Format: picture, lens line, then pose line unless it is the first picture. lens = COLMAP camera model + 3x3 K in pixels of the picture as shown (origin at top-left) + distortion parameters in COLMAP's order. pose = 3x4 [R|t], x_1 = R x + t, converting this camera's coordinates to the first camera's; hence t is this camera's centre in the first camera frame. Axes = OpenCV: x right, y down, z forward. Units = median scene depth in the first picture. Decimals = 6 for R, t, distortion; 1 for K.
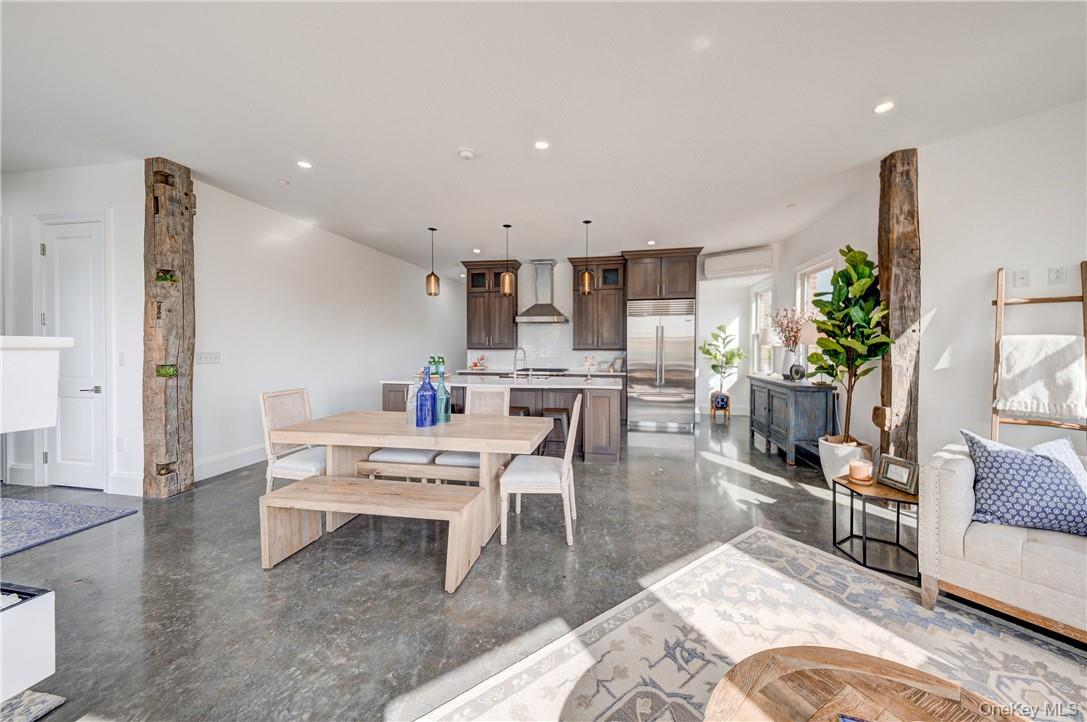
lens RADIAL K [[364.4, 0, 556.3], [0, 364.4, 353.6], [0, 0, 1]] dist [0.027940, -0.009338]
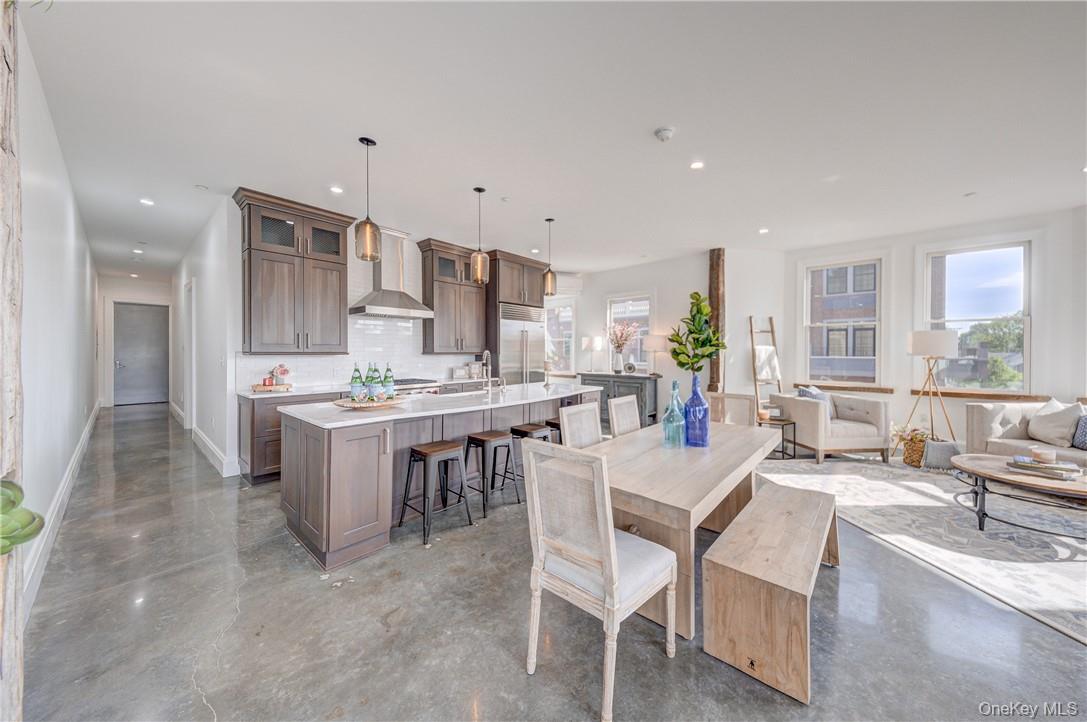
lens RADIAL K [[364.4, 0, 556.3], [0, 364.4, 353.6], [0, 0, 1]] dist [0.027940, -0.009338]
pose [[0.510033, -0.004712, 0.860142, -1.030112], [0.007629, 0.999970, 0.000955, -0.013636], [-0.860121, 0.006075, 0.510054, 0.690163]]
